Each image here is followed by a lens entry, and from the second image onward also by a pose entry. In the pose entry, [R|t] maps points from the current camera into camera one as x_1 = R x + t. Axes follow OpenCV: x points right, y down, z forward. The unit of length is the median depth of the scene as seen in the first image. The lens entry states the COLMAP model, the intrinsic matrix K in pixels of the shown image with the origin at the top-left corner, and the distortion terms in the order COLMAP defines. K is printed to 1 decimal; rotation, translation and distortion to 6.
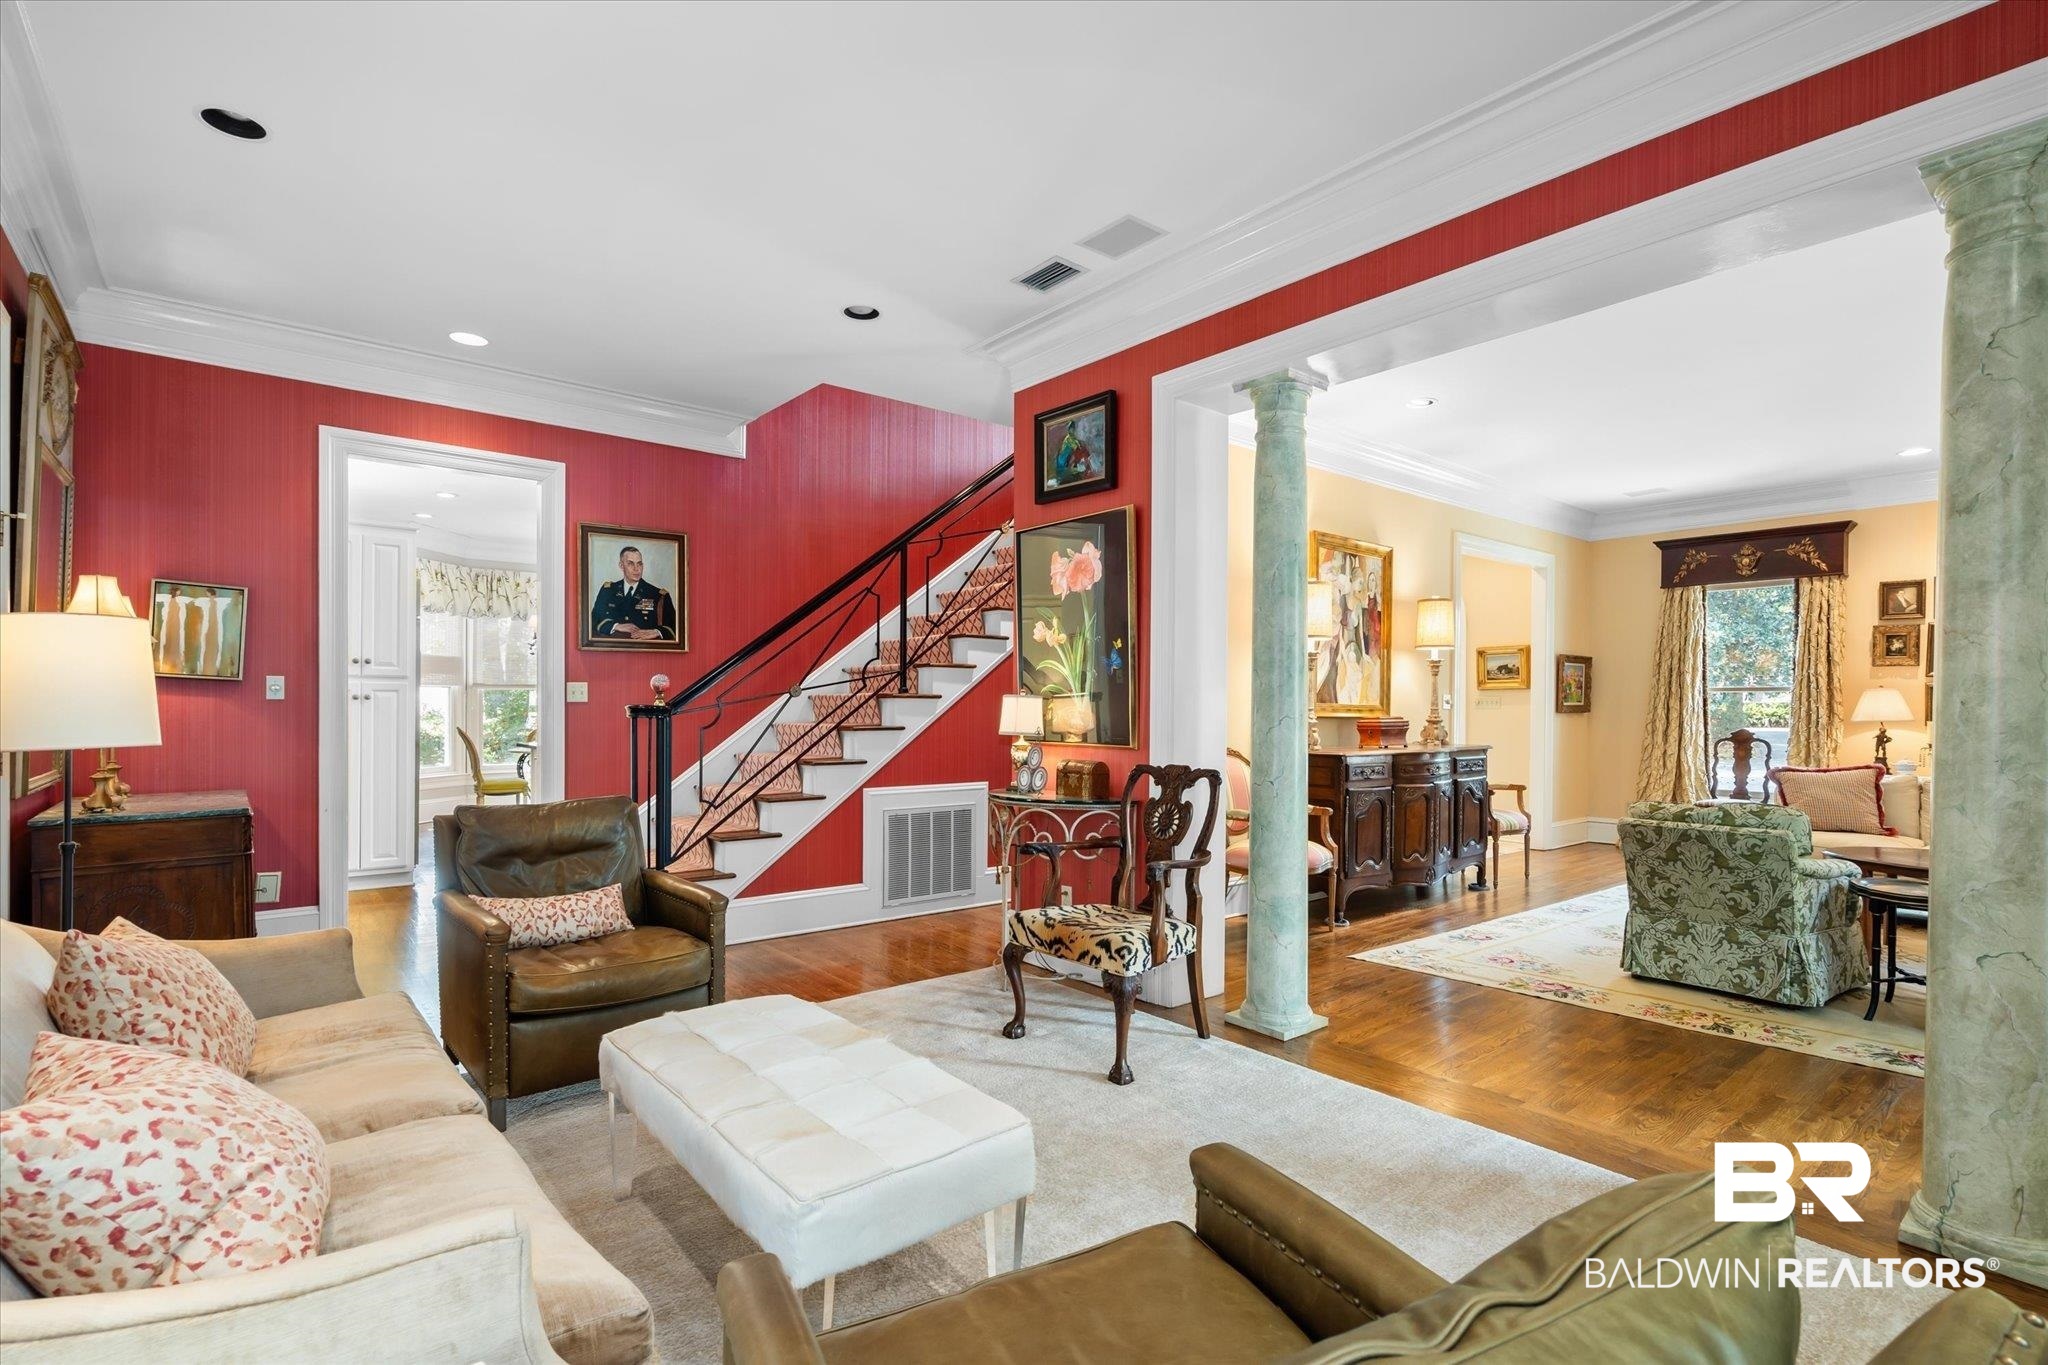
lens RADIAL K [[995.1, 0, 1030.5], [0, 995.1, 714.0], [0, 0, 1]] dist [0.001878, 0.000172]
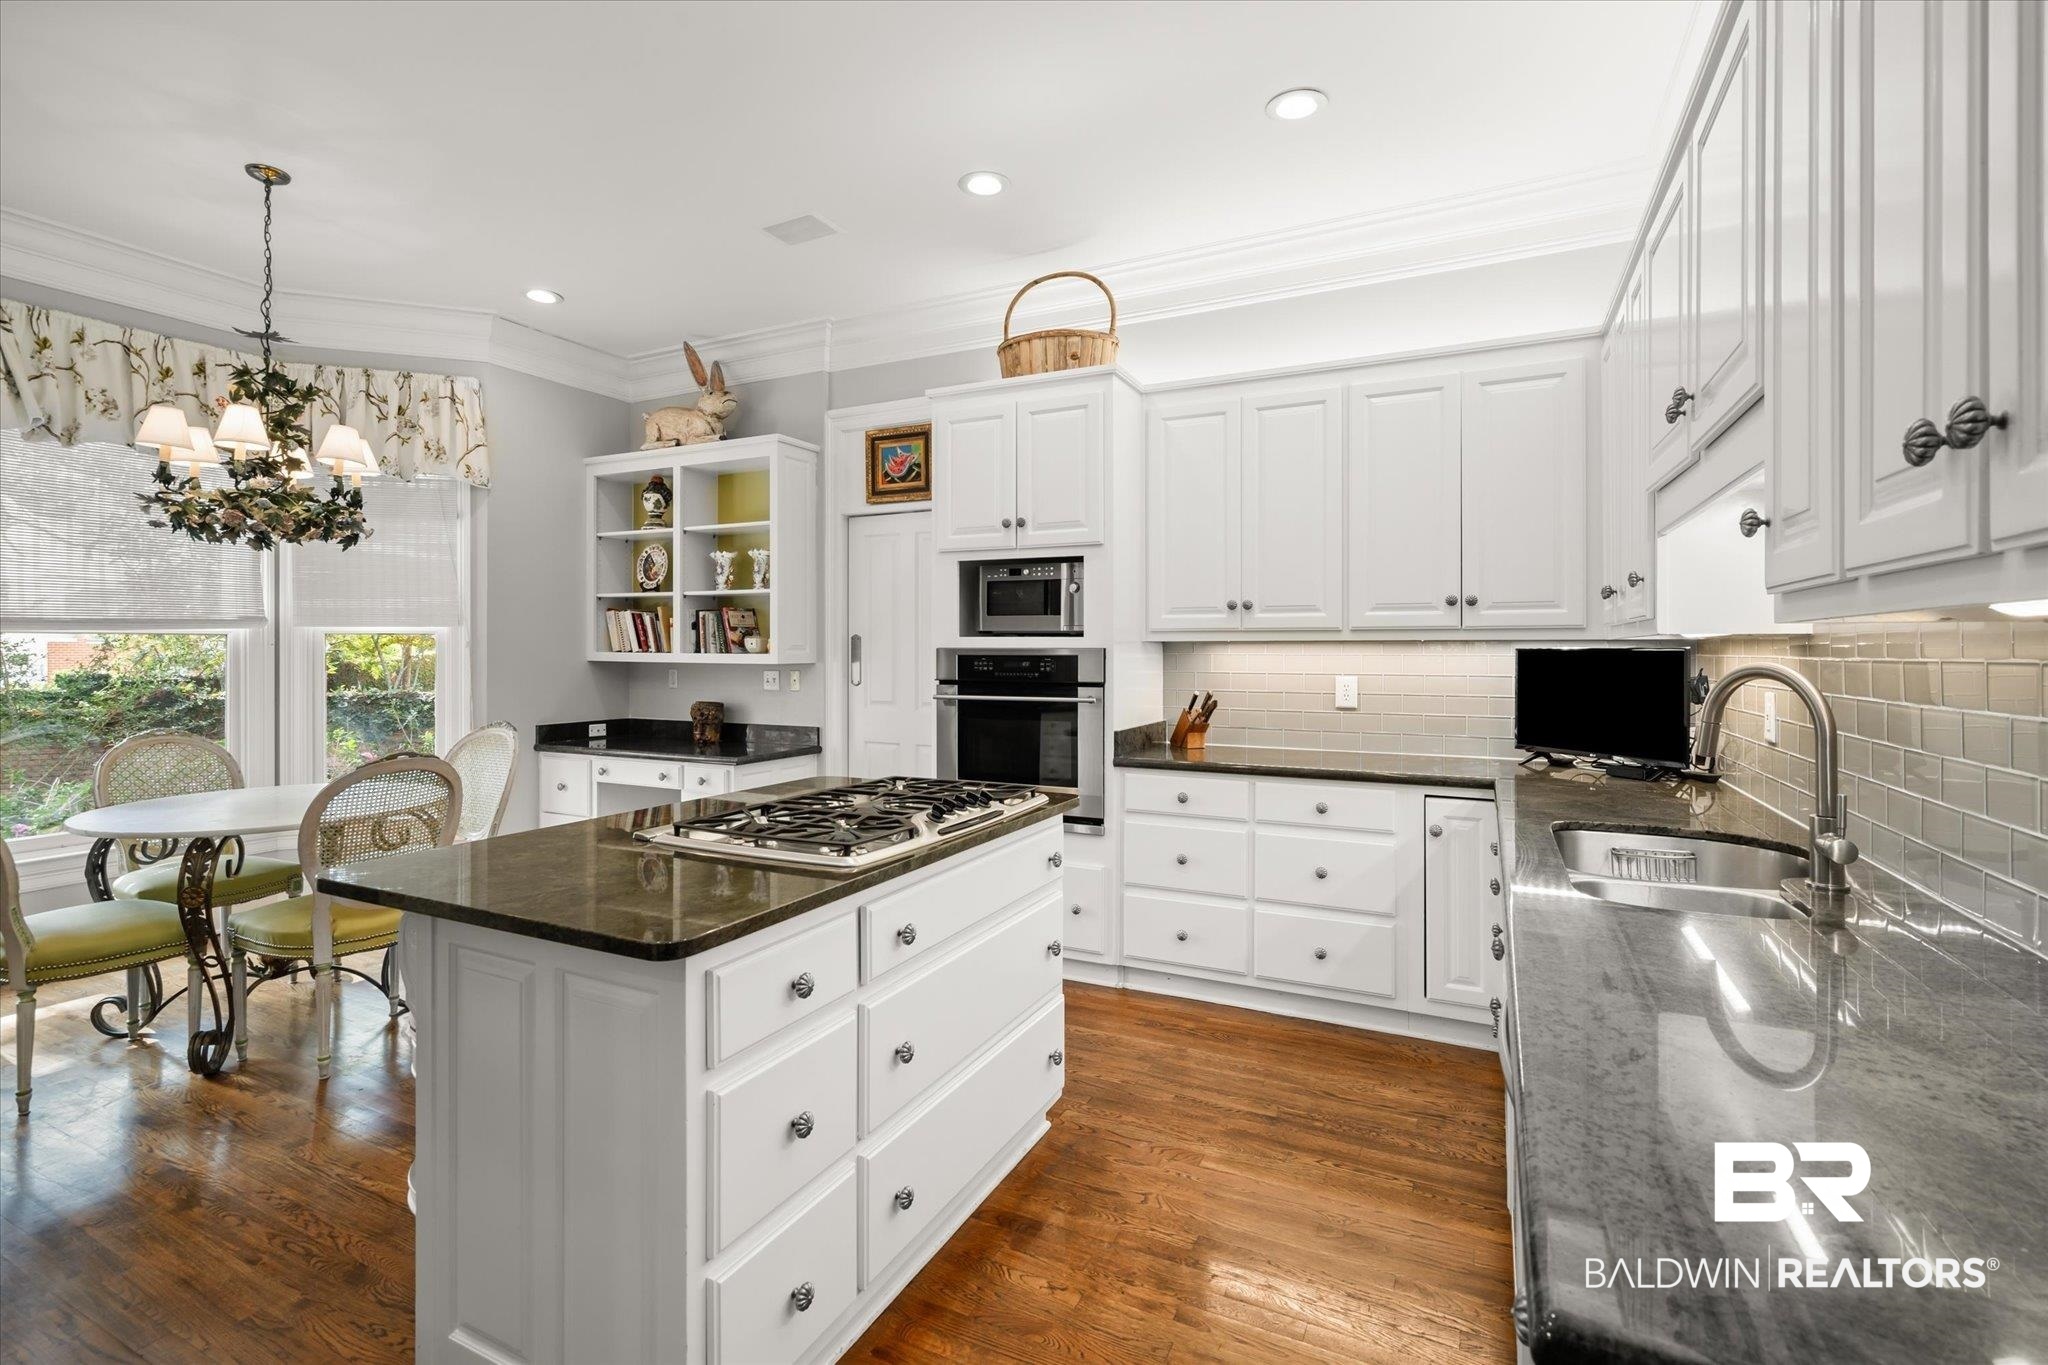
lens RADIAL K [[947.3, 0, 1022.6], [0, 947.3, 658.4], [0, 0, 1]] dist [-0.004862, -0.000629]
pose [[0.906401, -0.008471, 0.422334, -0.617869], [0.008647, 0.999961, 0.001499, -0.023161], [-0.422331, 0.002293, 0.906439, 0.988097]]
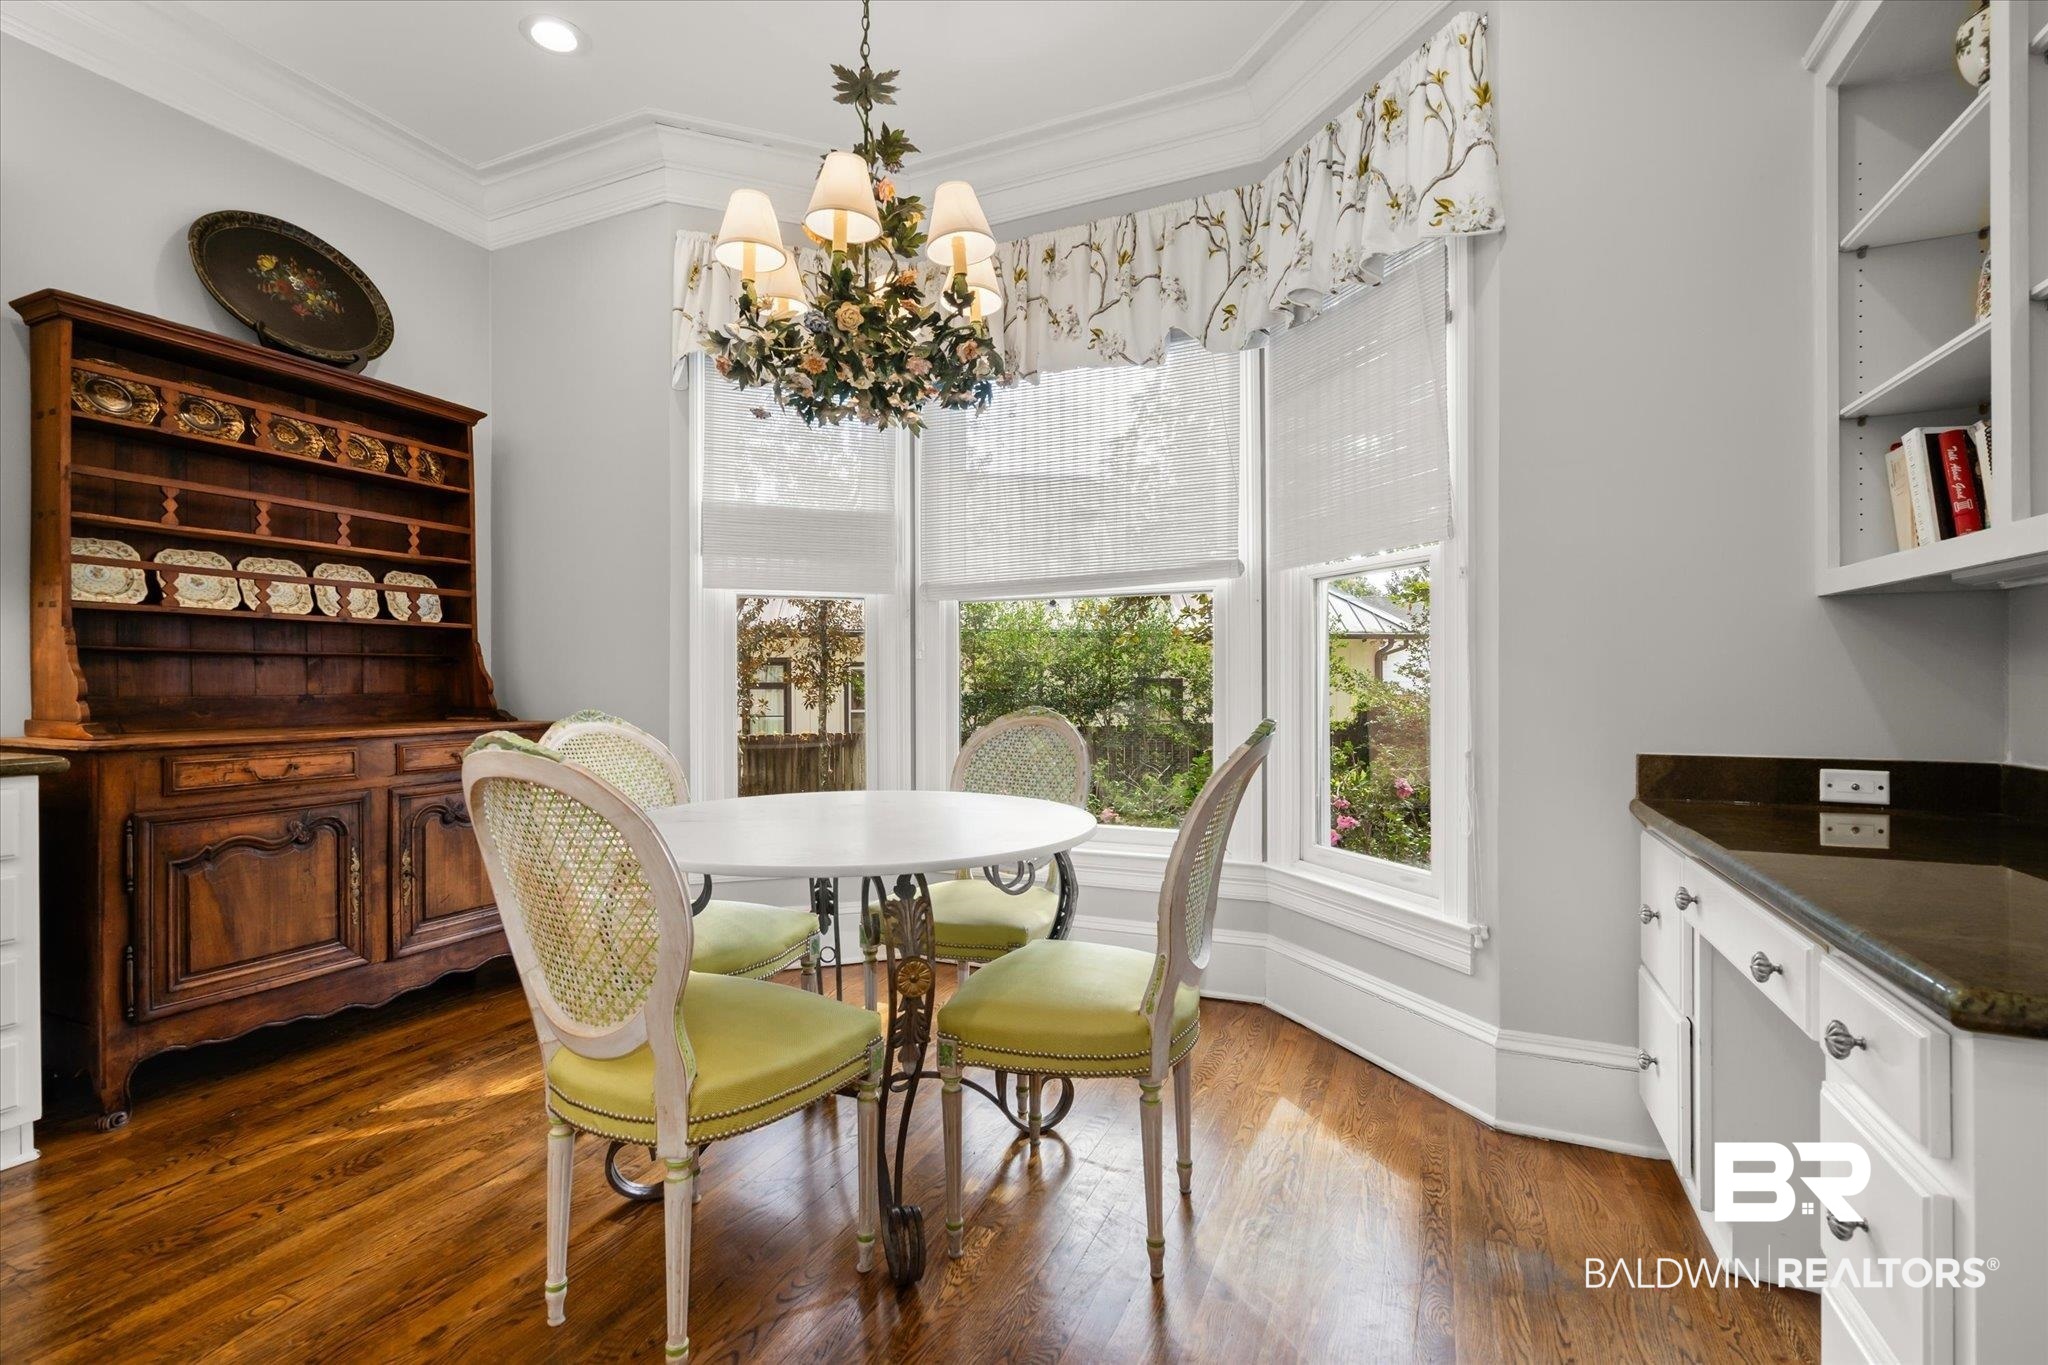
lens RADIAL K [[942.5, 0, 1017.9], [0, 942.5, 670.5], [0, 0, 1]] dist [-0.000639, 0.000507]
pose [[0.468142, -0.021261, -0.883398, -0.451000], [0.004846, 0.999757, -0.021493, 0.009188], [0.883640, 0.005781, 0.468131, 1.577759]]
